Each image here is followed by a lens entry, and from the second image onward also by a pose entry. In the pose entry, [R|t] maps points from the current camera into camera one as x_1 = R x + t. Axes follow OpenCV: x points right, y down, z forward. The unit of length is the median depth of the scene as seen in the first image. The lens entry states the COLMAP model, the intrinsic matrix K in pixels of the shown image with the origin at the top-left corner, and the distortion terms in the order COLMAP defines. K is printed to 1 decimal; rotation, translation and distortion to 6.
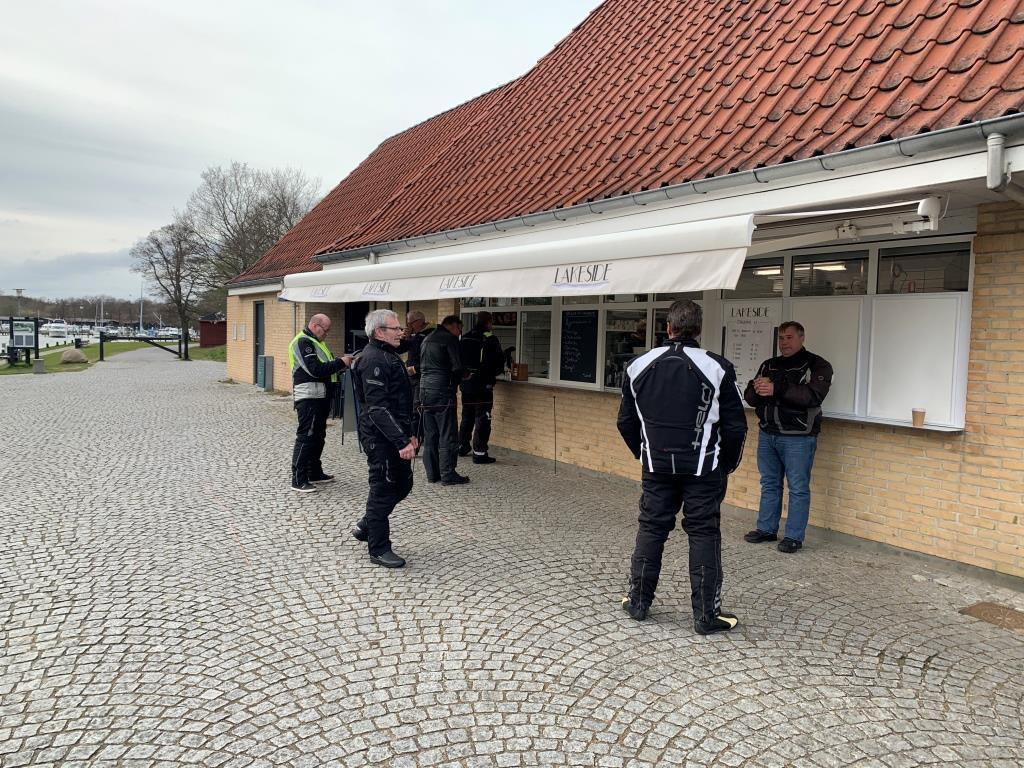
lens RADIAL K [[777.8, 0, 520.6], [0, 777.8, 385.3], [0, 0, 1]] dist [0.035101, -0.033789]
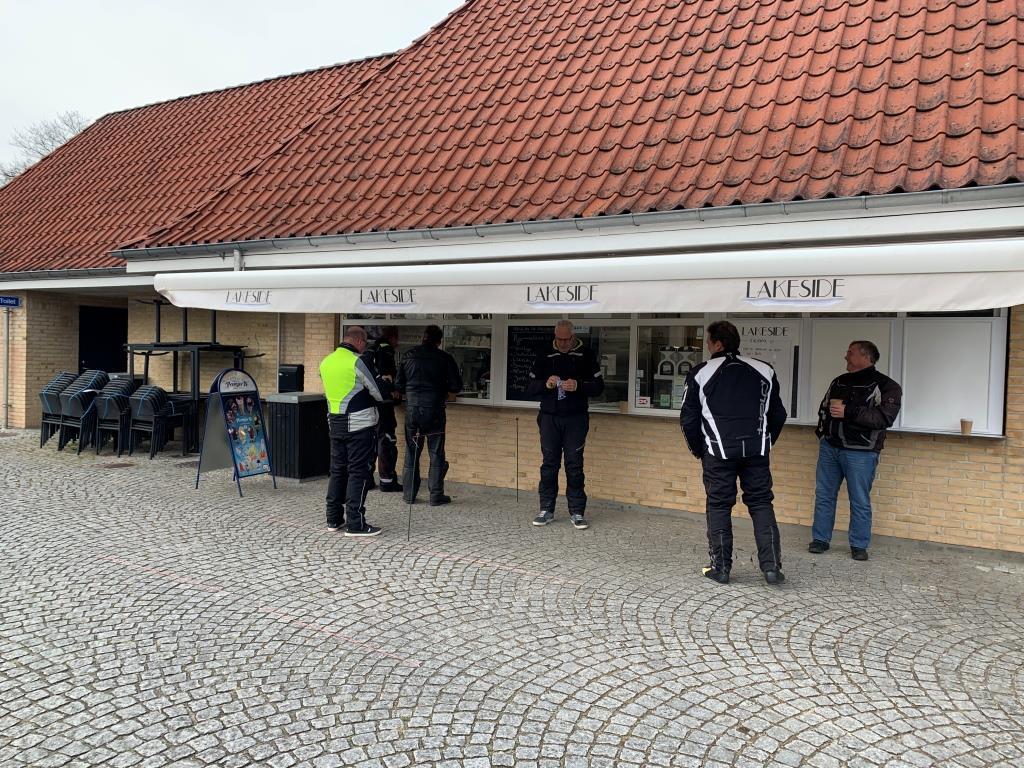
lens RADIAL K [[777.8, 0, 515.2], [0, 777.8, 378.7], [0, 0, 1]] dist [0.035101, -0.033789]
pose [[0.893881, -0.013132, 0.448111, -0.590696], [0.025432, 0.999447, -0.021442, -0.020971], [-0.447582, 0.030563, 0.893721, 0.277663]]
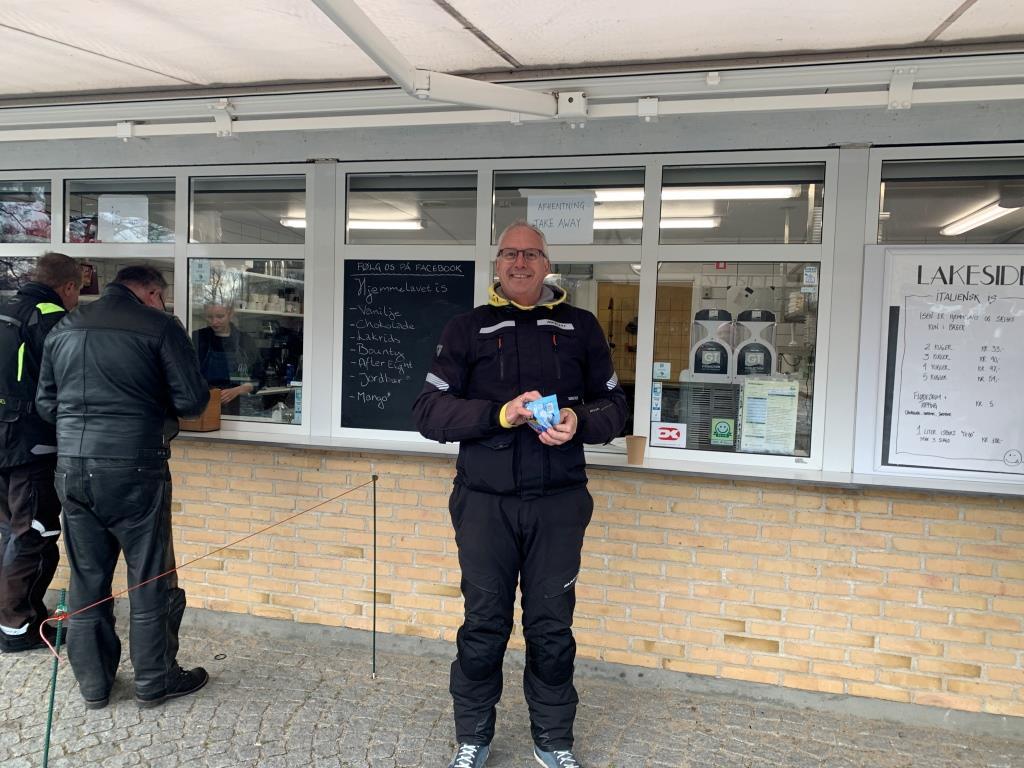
lens RADIAL K [[777.8, 0, 507.6], [0, 777.8, 380.7], [0, 0, 1]] dist [0.035101, -0.033789]
pose [[0.743447, -0.034645, 0.667897, -0.262143], [0.029643, 0.999383, 0.018844, -0.062225], [-0.668138, 0.005789, 0.744015, 1.059797]]
